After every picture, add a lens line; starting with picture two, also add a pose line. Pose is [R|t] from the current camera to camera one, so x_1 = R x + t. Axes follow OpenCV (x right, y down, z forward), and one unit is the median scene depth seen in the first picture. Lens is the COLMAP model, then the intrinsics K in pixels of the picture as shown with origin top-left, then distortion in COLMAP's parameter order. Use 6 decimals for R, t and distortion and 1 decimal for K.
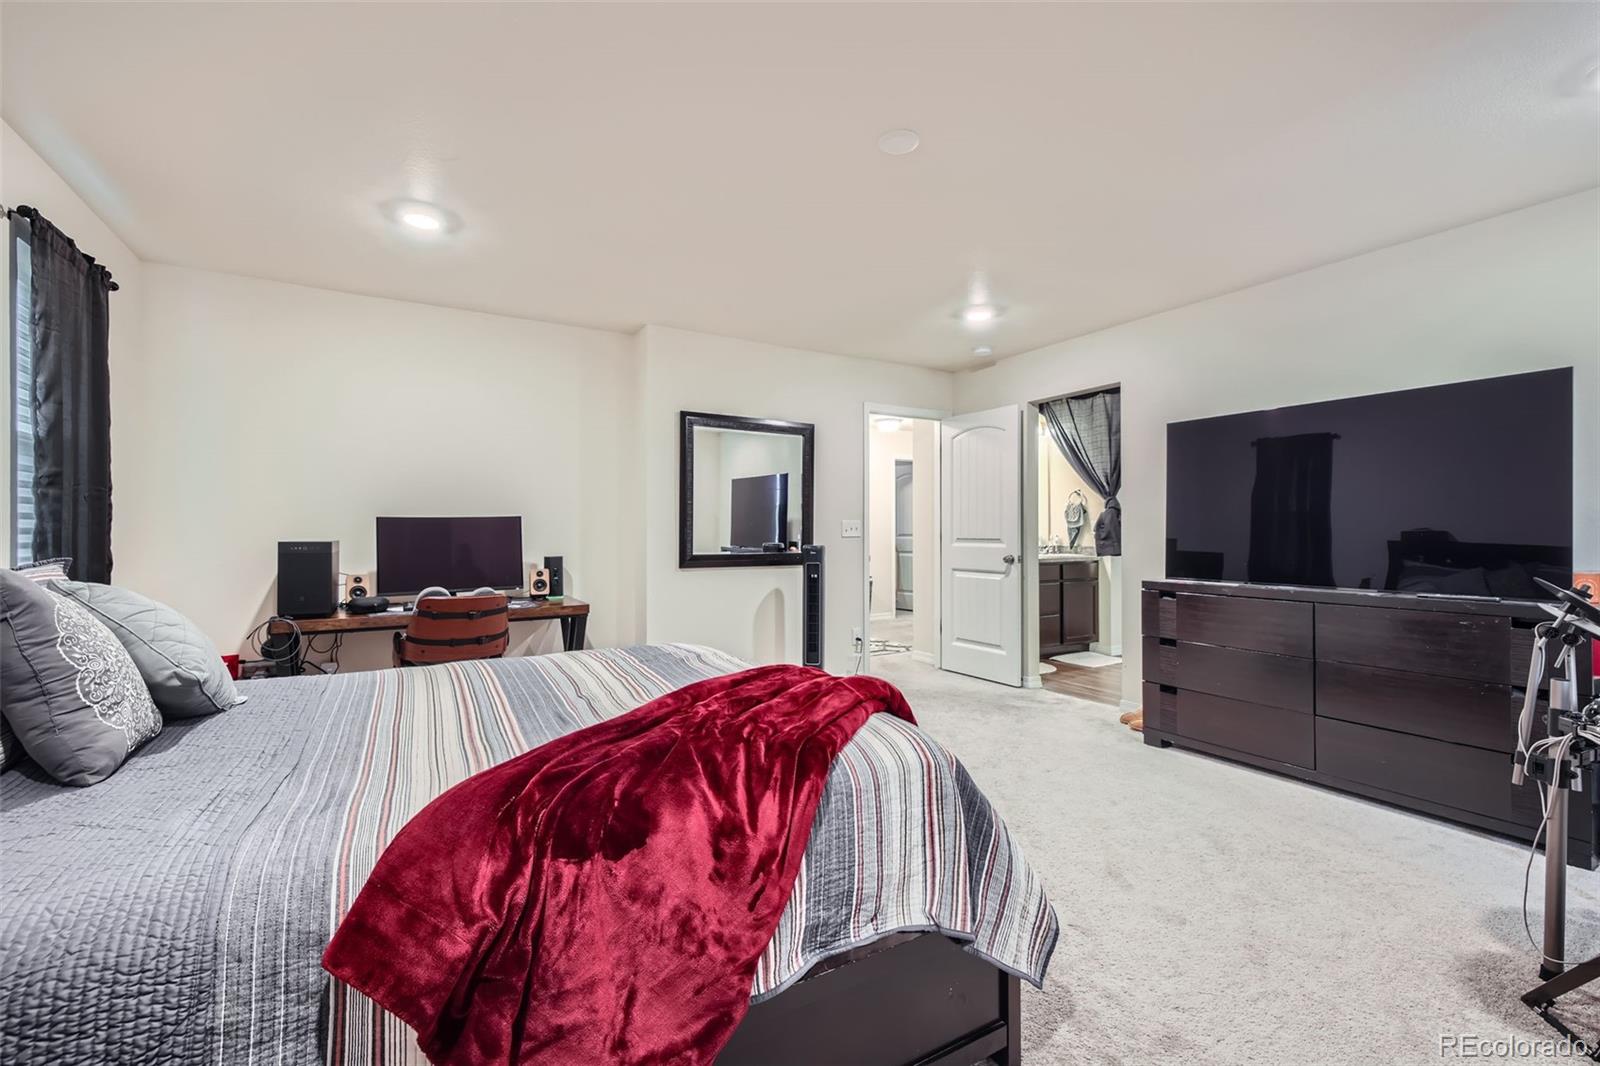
lens RADIAL K [[678.2, 0, 795.7], [0, 678.2, 530.4], [0, 0, 1]] dist [0.002095, 0.000030]
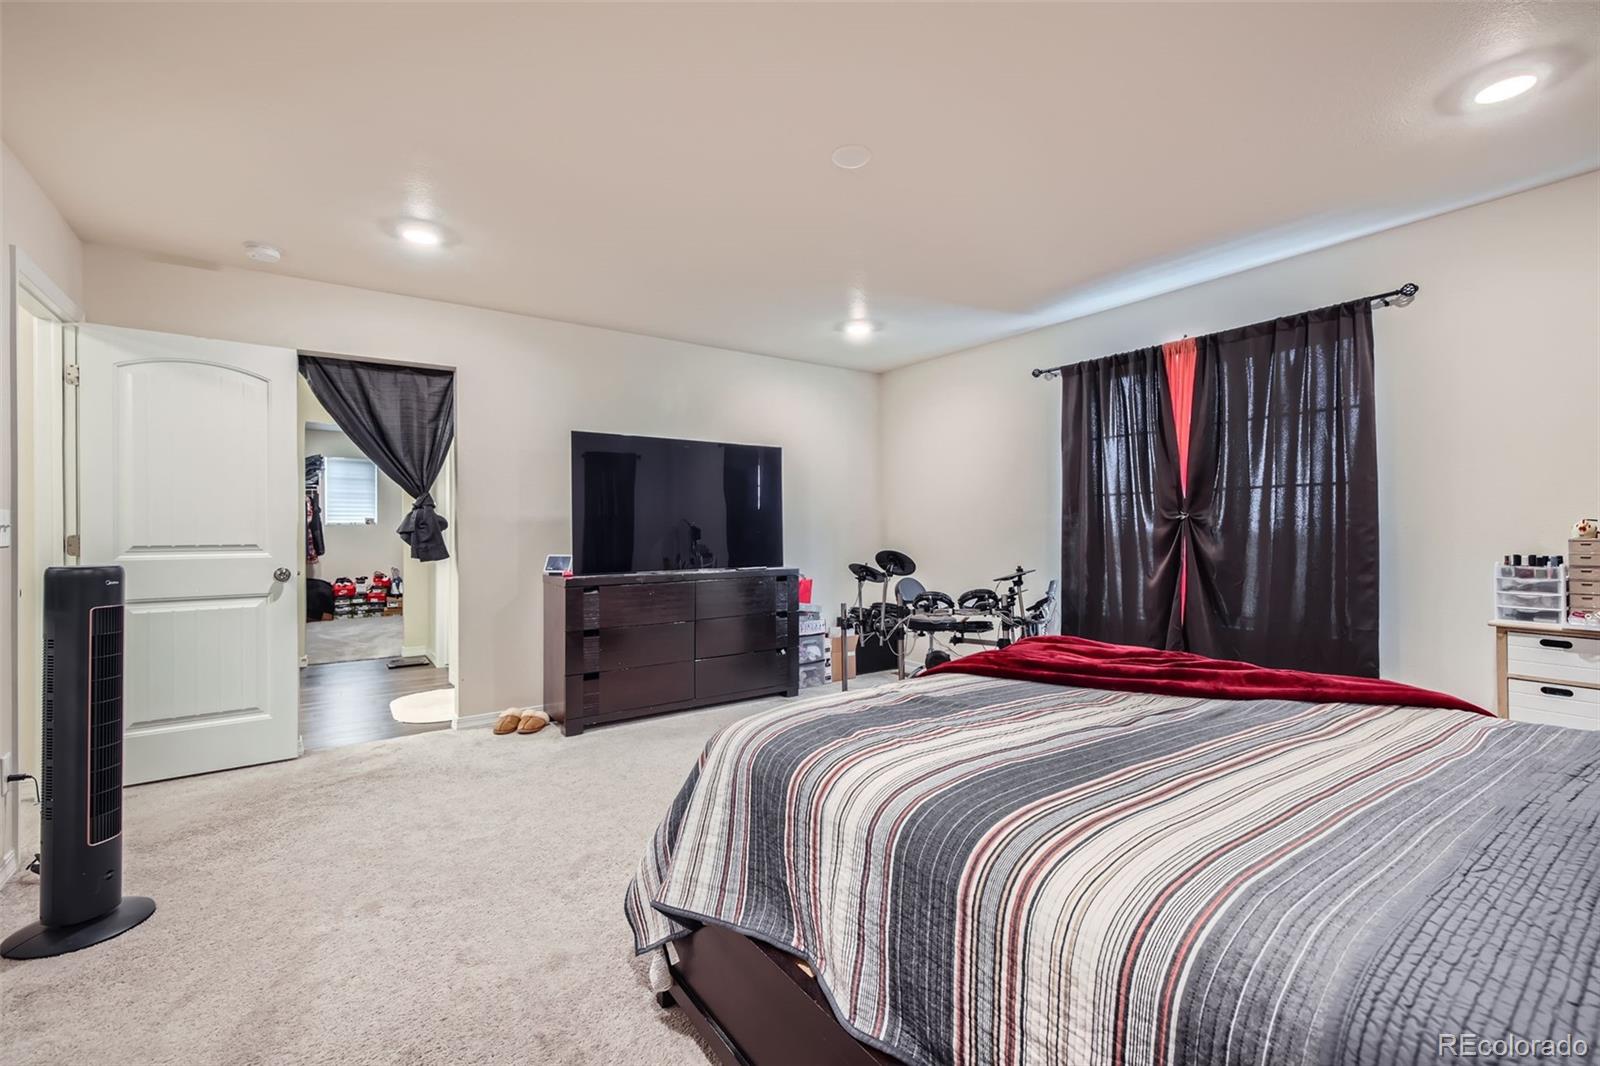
lens RADIAL K [[678.2, 0, 793.9], [0, 678.2, 533.1], [0, 0, 1]] dist [0.002095, 0.000030]
pose [[-0.089581, -0.004097, 0.995971, -0.397949], [0.003952, 0.999982, 0.004469, -0.000038], [-0.995972, 0.004336, -0.089563, 0.541069]]
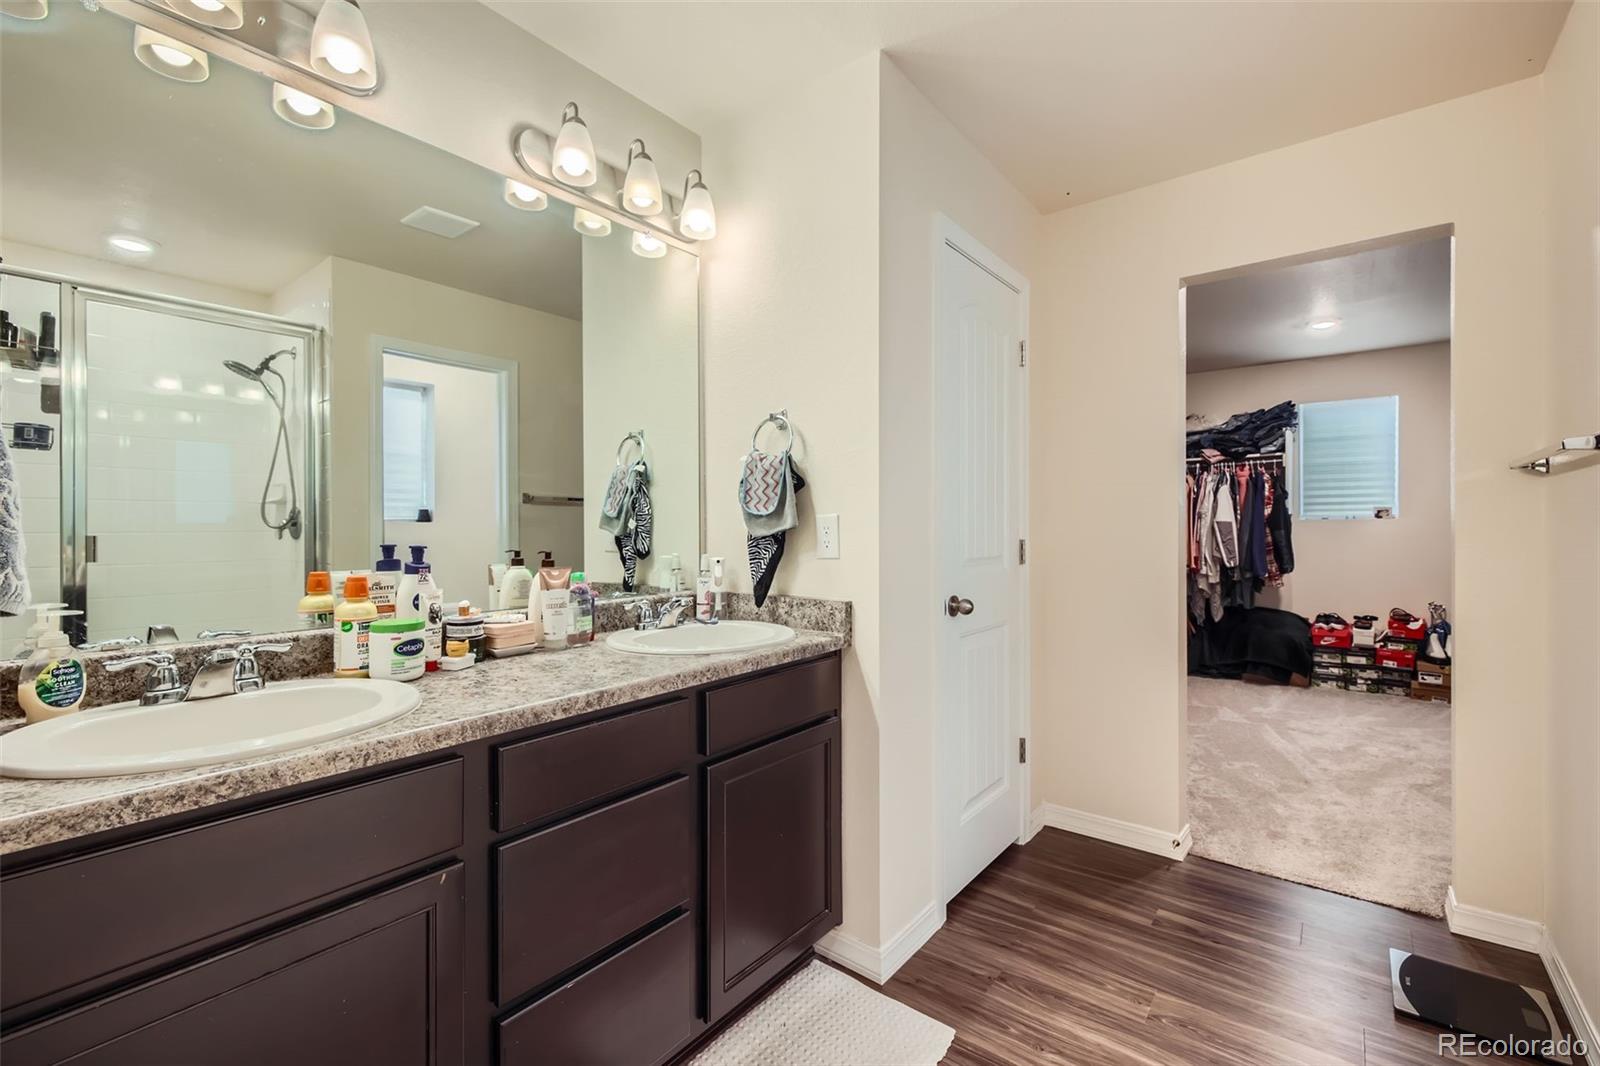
lens RADIAL K [[678.2, 0, 834.5], [0, 678.2, 527.6], [0, 0, 1]] dist [0.002095, 0.000030]
pose [[0.921738, -0.002762, 0.387803, 0.414518], [0.001997, 0.999995, 0.002375, -0.010655], [-0.387807, -0.001414, 0.921739, 0.917664]]
